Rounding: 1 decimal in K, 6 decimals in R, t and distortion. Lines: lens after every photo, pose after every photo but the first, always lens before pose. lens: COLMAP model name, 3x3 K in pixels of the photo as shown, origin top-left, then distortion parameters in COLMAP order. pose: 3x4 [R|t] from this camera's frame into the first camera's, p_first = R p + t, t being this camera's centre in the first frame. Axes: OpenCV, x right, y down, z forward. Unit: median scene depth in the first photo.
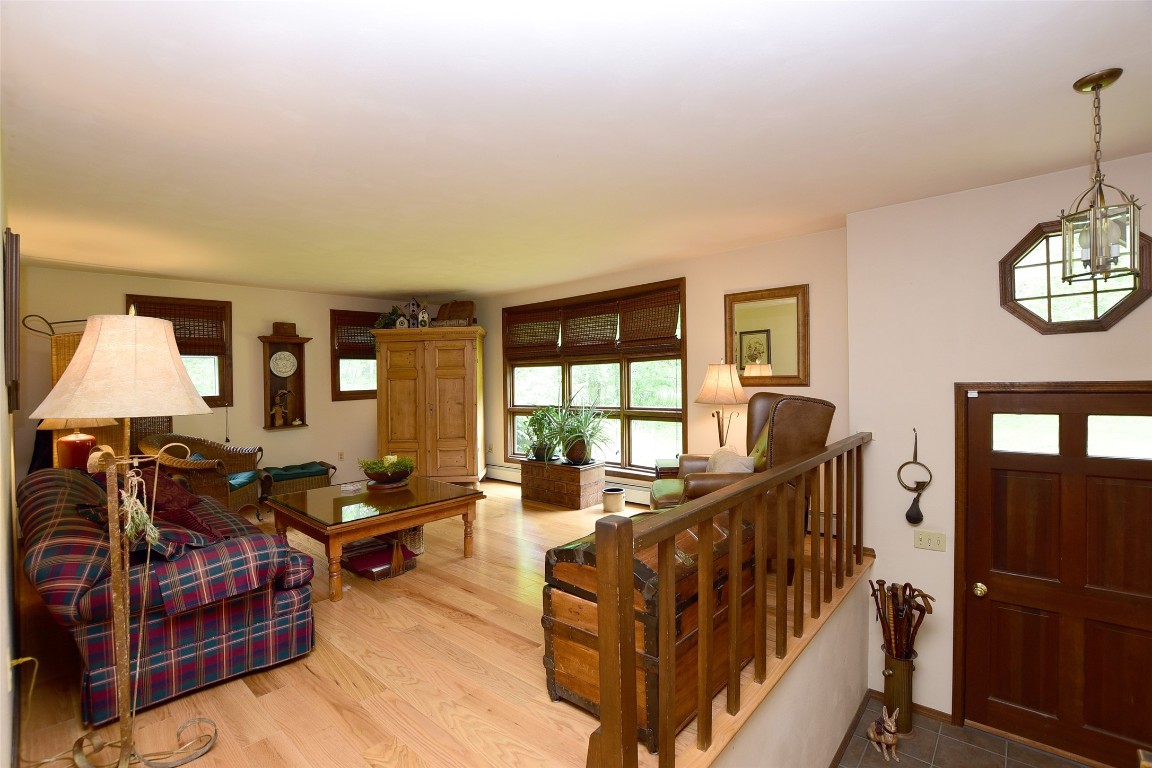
lens RADIAL K [[505.6, 0, 563.7], [0, 505.6, 372.7], [0, 0, 1]] dist [-0.001313, -0.000143]
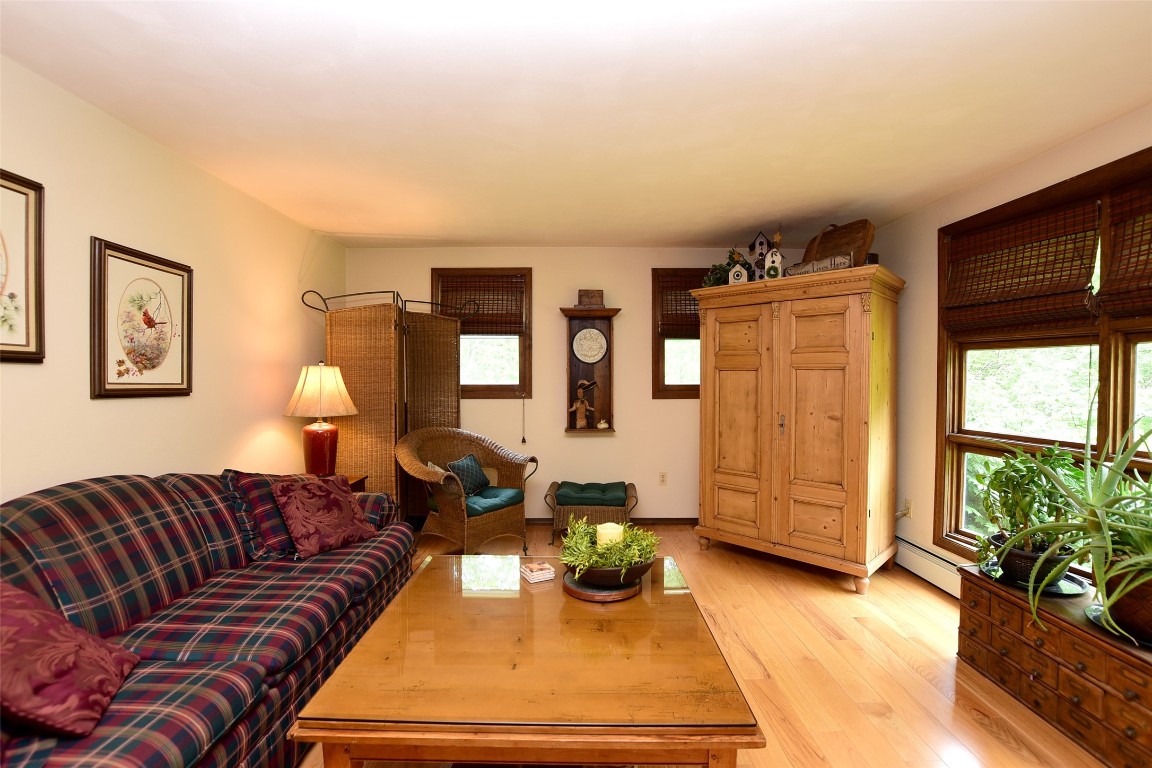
lens RADIAL K [[510.6, 0, 602.7], [0, 510.6, 374.9], [0, 0, 1]] dist [-0.037616, 0.011567]
pose [[0.705462, 0.028332, -0.708181, -0.004278], [-0.013334, 0.999554, 0.026707, 0.005938], [0.708622, -0.009398, 0.705526, 0.491359]]
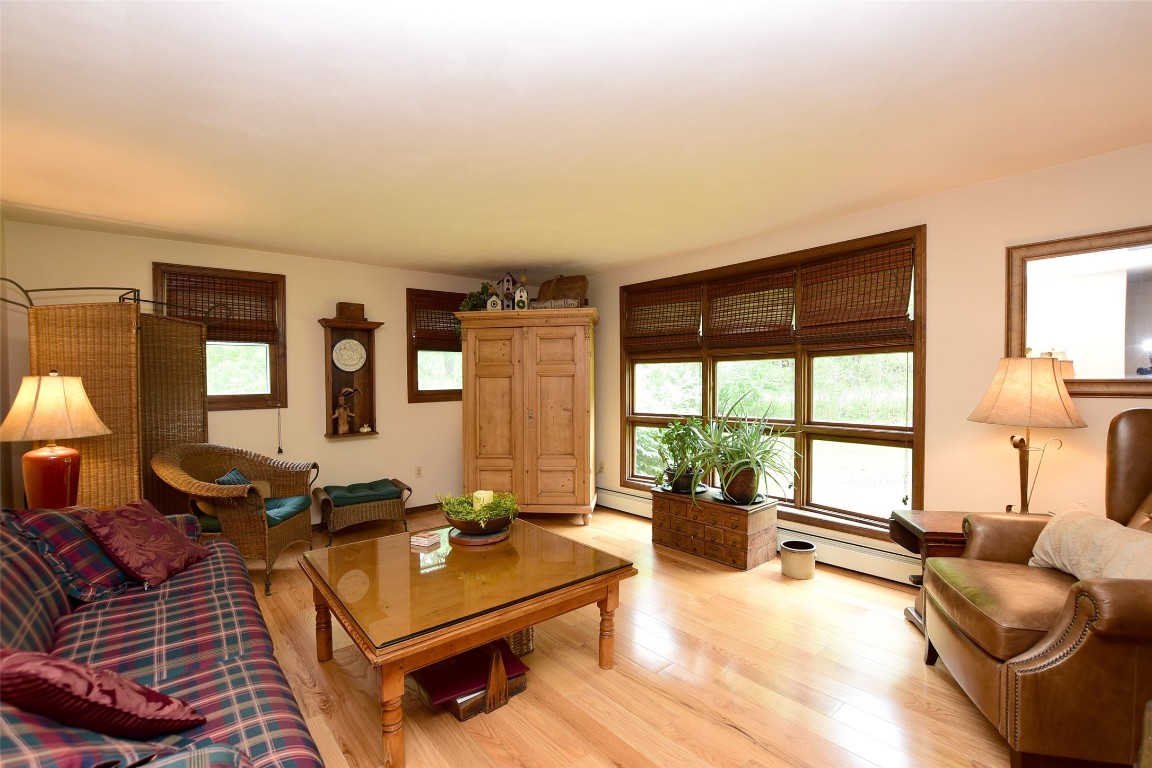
lens RADIAL K [[492.9, 0, 576.0], [0, 492.9, 384.0], [0, 0, 1]] dist [-0.011030, 0.000366]
pose [[0.992351, 0.016551, -0.122335, -0.108364], [-0.013814, 0.999636, 0.023194, 0.005235], [0.122674, -0.021327, 0.992218, 0.282773]]
